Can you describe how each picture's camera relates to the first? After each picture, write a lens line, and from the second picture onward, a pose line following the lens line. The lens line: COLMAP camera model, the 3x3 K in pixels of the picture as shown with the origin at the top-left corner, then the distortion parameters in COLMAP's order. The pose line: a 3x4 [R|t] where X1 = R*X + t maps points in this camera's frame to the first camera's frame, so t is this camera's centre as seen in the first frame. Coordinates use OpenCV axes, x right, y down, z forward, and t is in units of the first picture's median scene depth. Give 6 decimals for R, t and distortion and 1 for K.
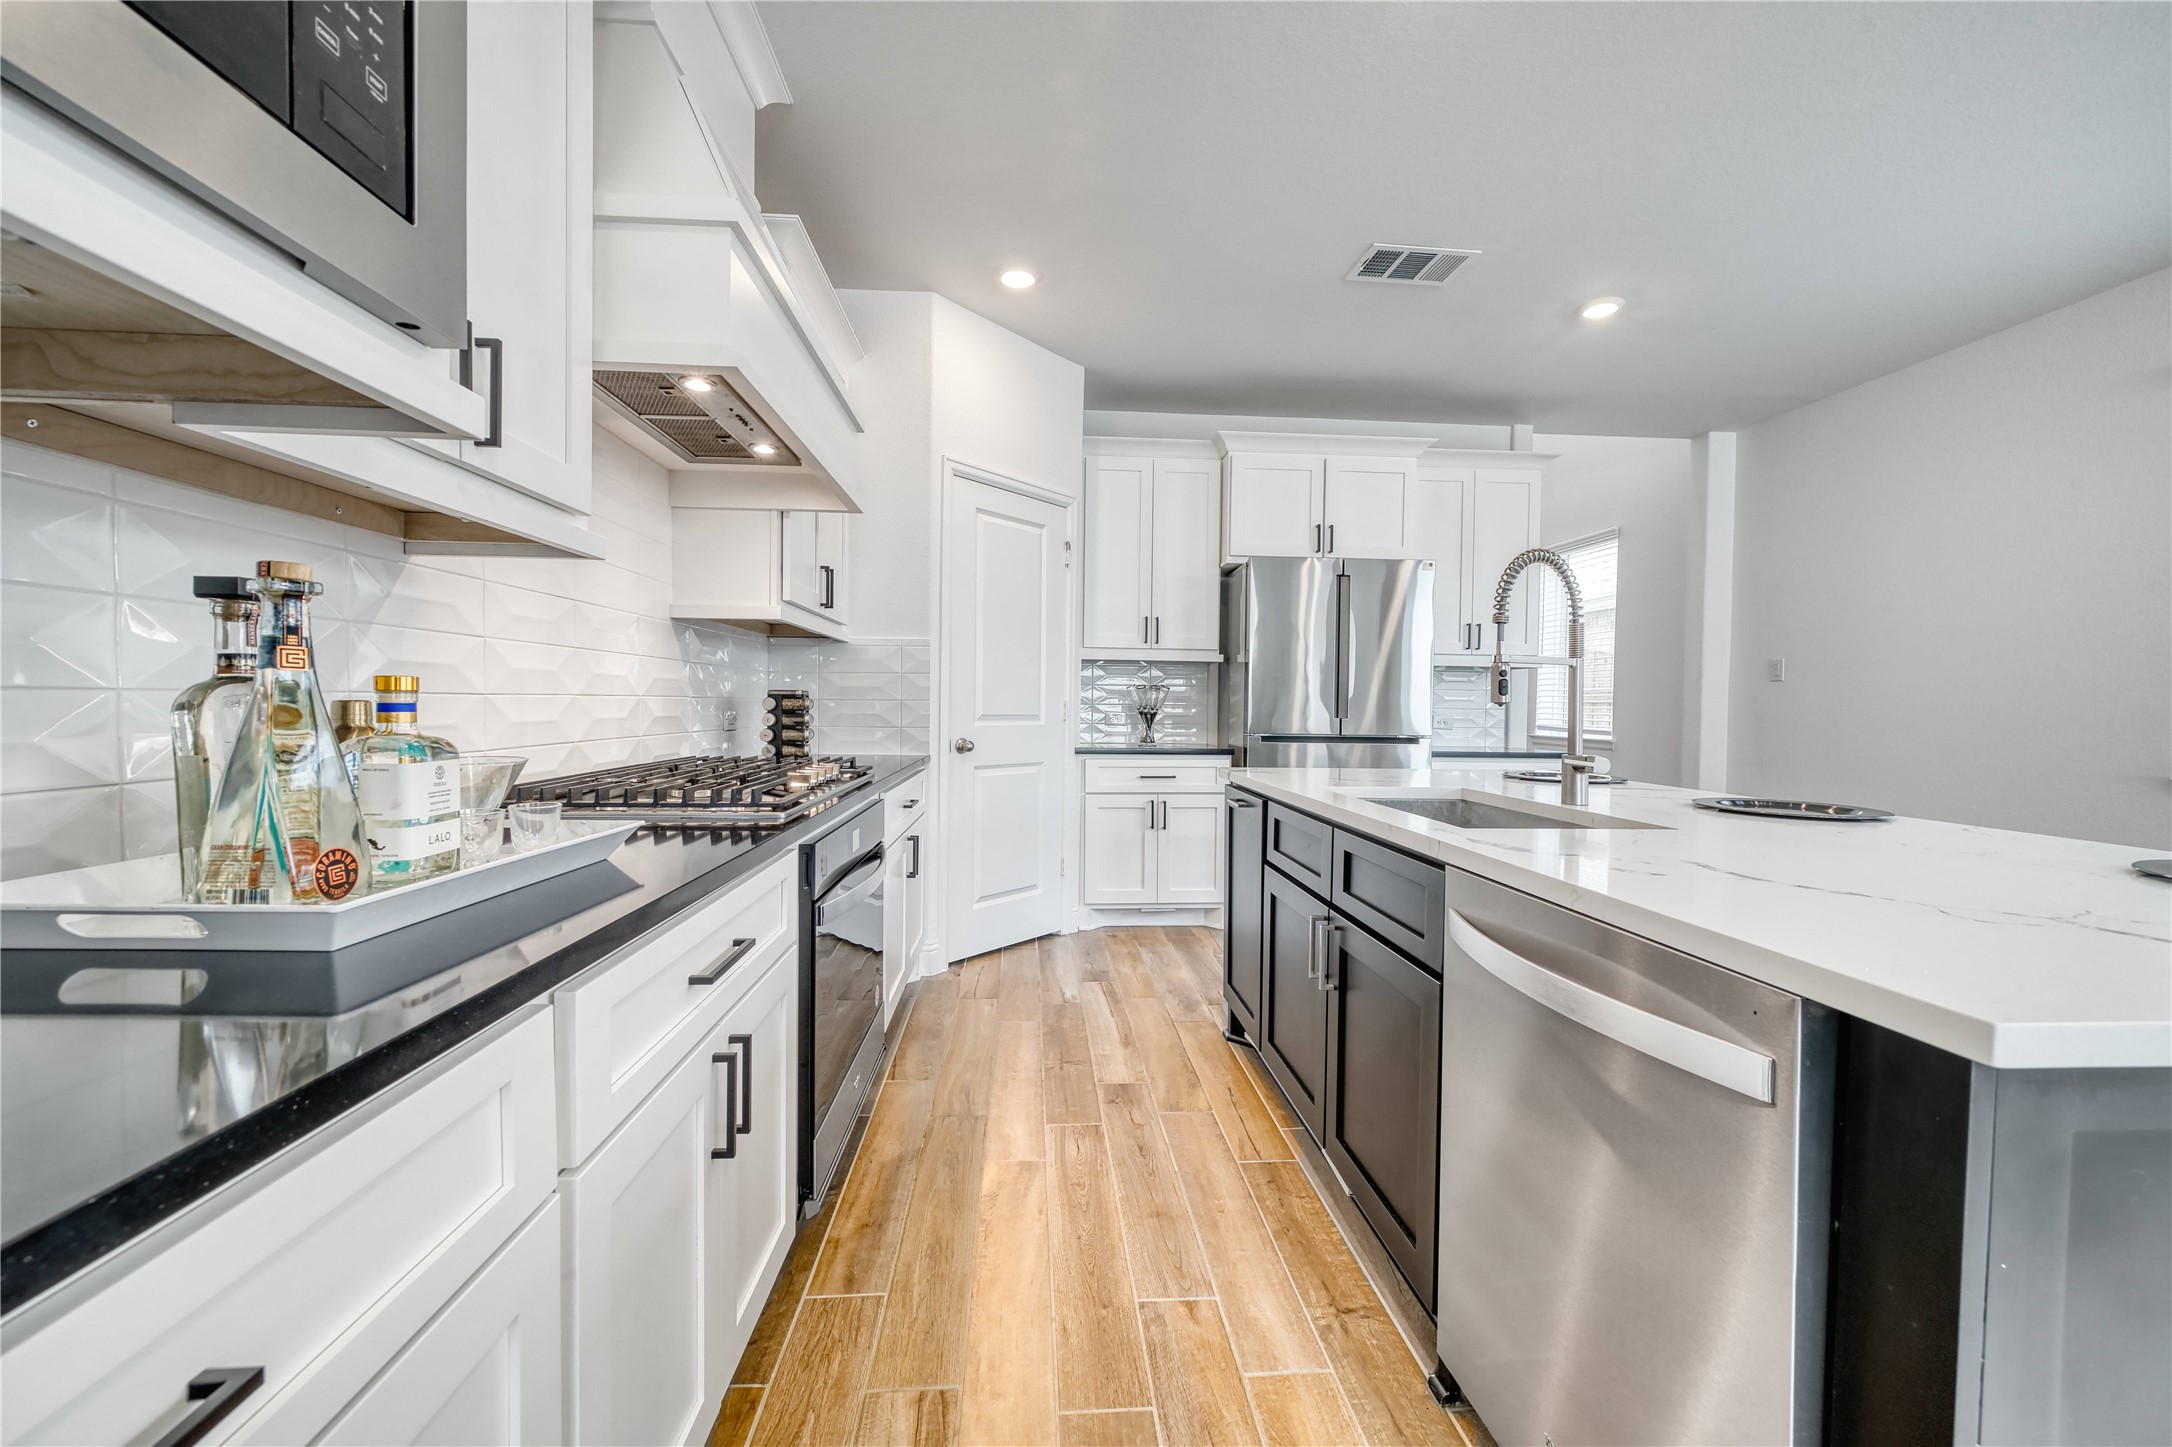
lens RADIAL K [[847.6, 0, 1086.0], [0, 847.6, 723.5], [0, 0, 1]] dist [-0.003313, 0.000736]
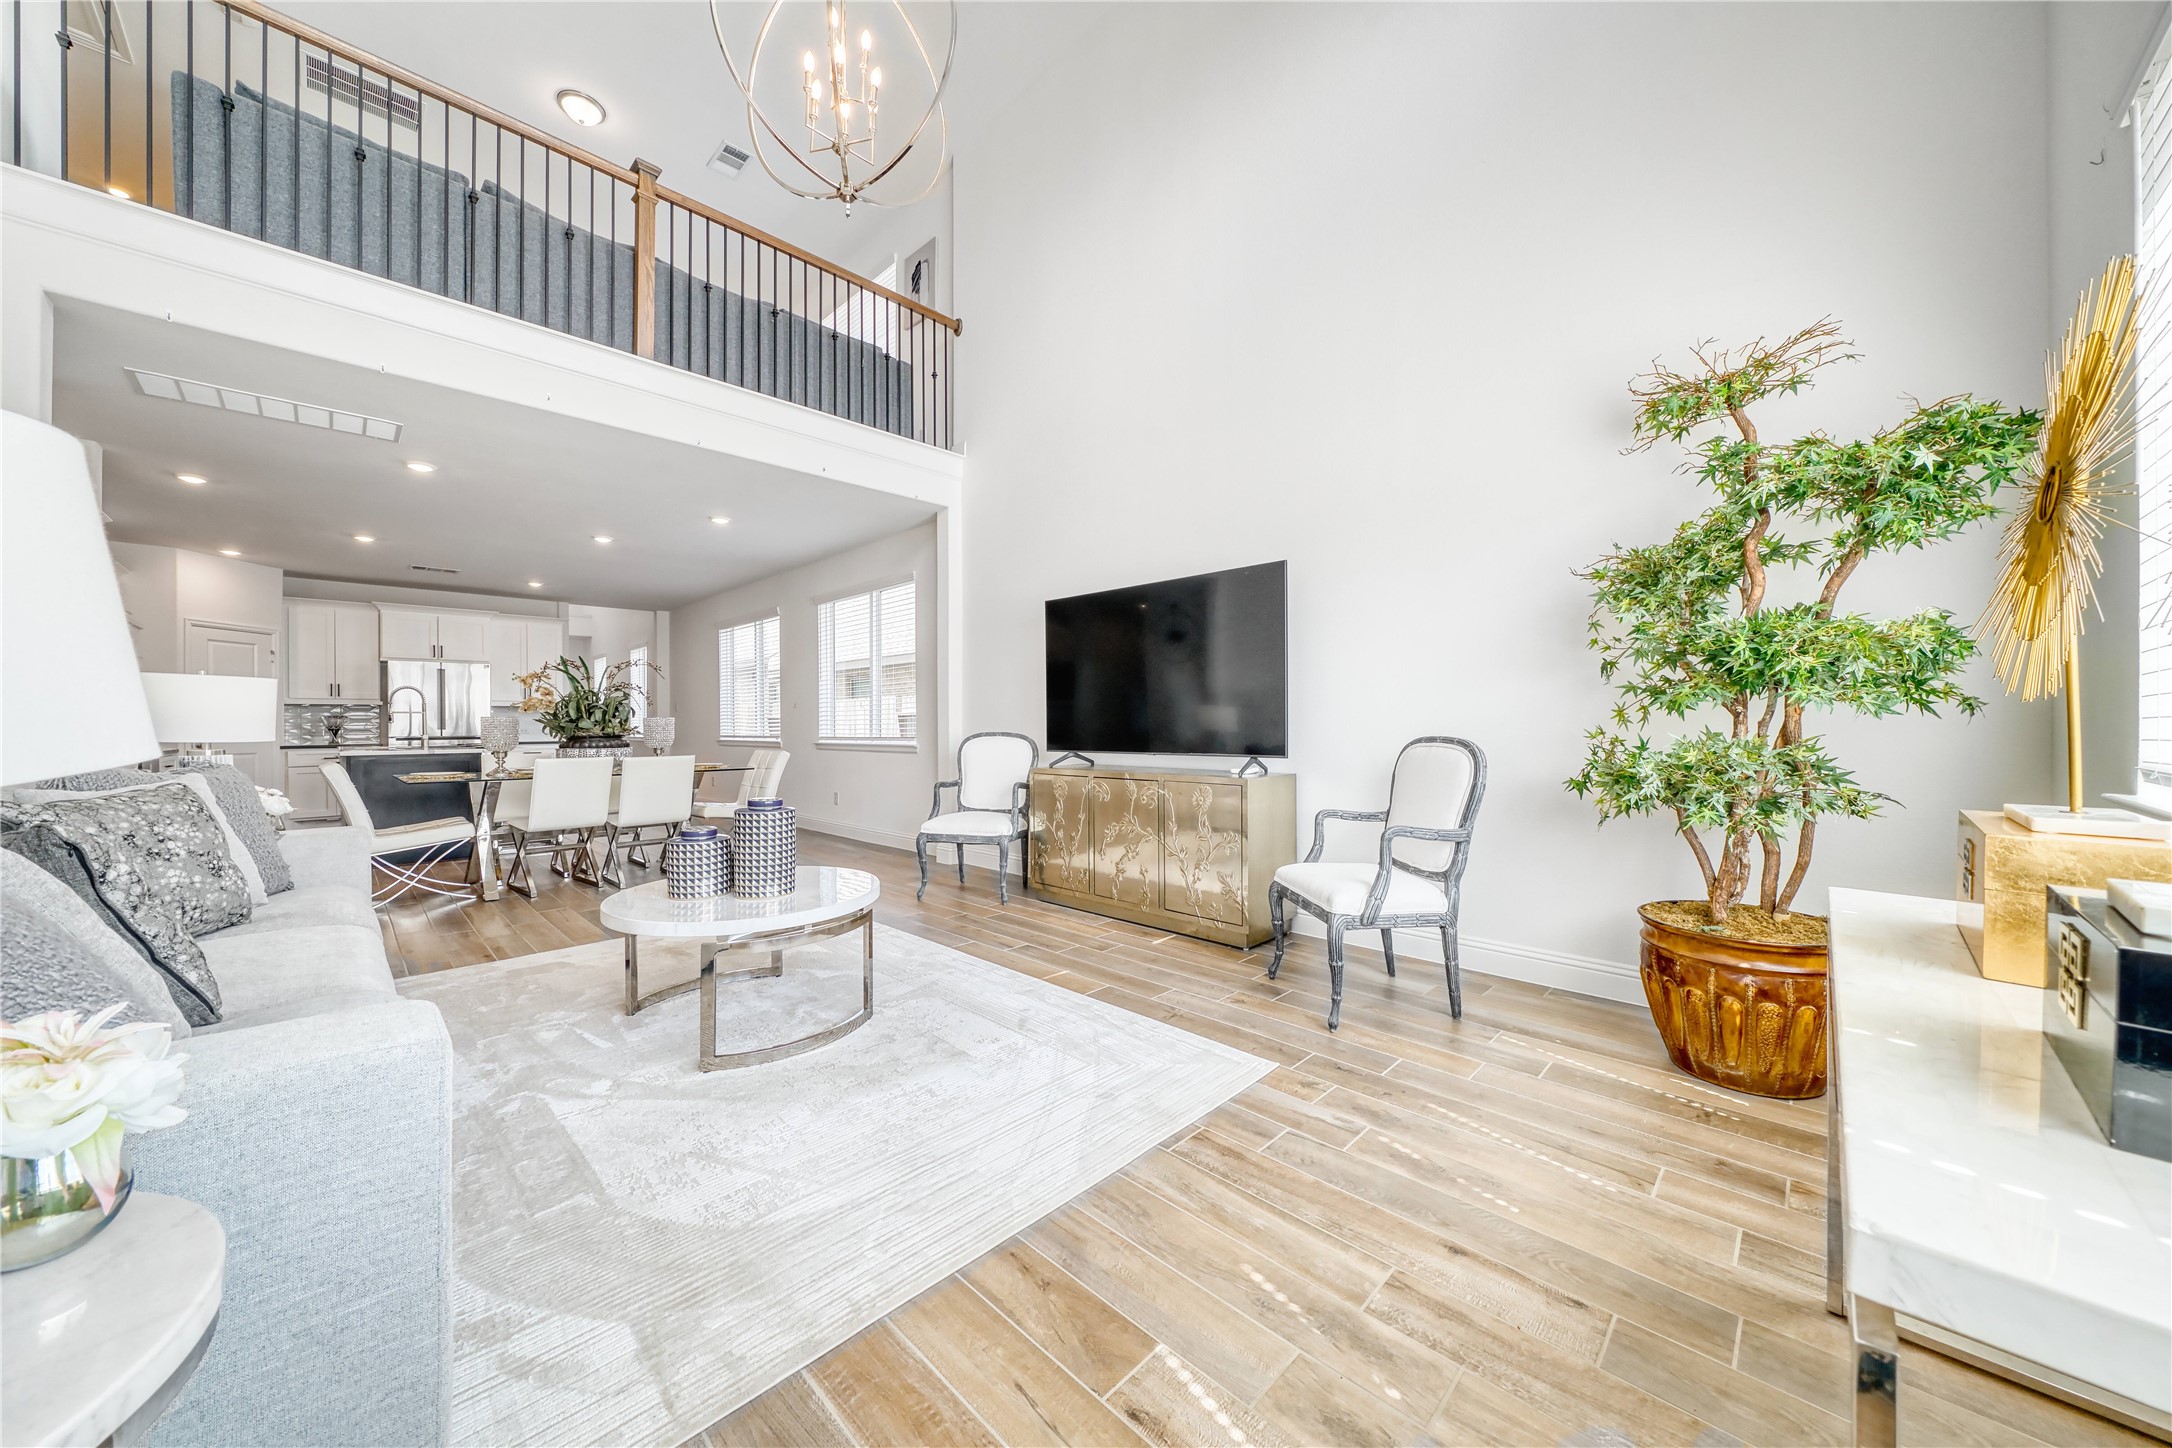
lens RADIAL K [[763.1, 0, 1092.8], [0, 763.1, 726.3], [0, 0, 1]] dist [-0.002209, 0.000291]
pose [[0.751082, -0.024942, 0.659738, 0.373708], [0.035017, 0.999385, -0.002083, 0.079000], [-0.659280, 0.024666, 0.751493, -2.603327]]
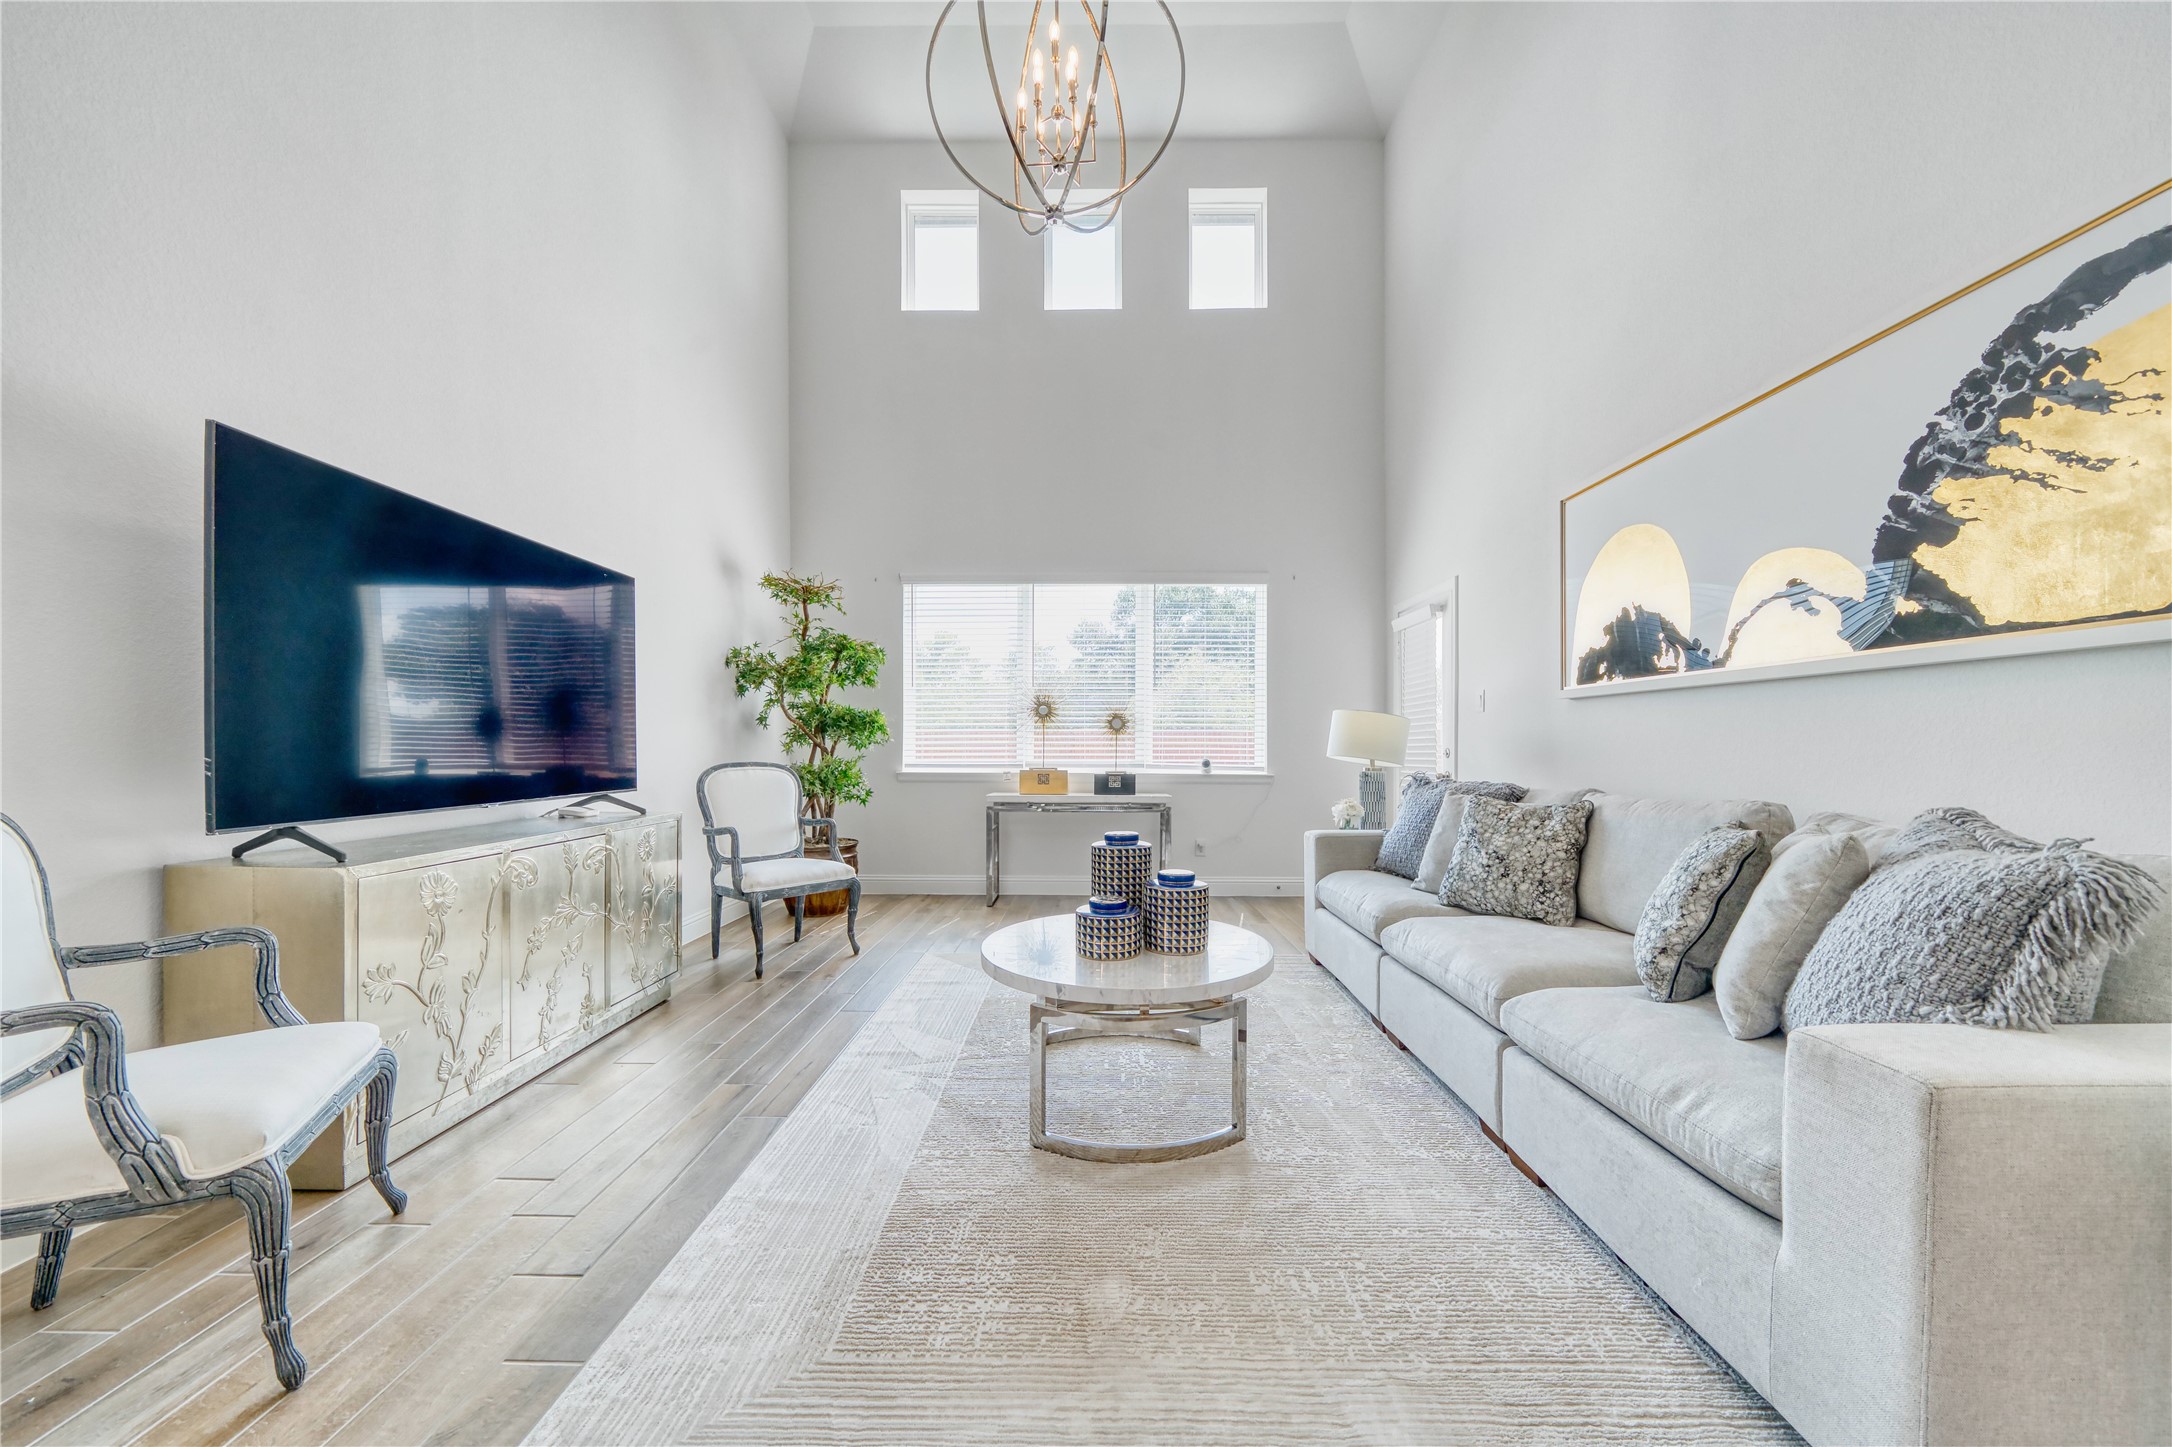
lens RADIAL K [[760.9, 0, 1089.4], [0, 760.9, 746.6], [0, 0, 1]] dist [-0.000964, -0.000073]
pose [[-0.996305, -0.015729, 0.084429, 0.688342], [-0.013627, 0.999584, 0.025408, 0.027703], [-0.084794, 0.024163, -0.996105, -0.693124]]
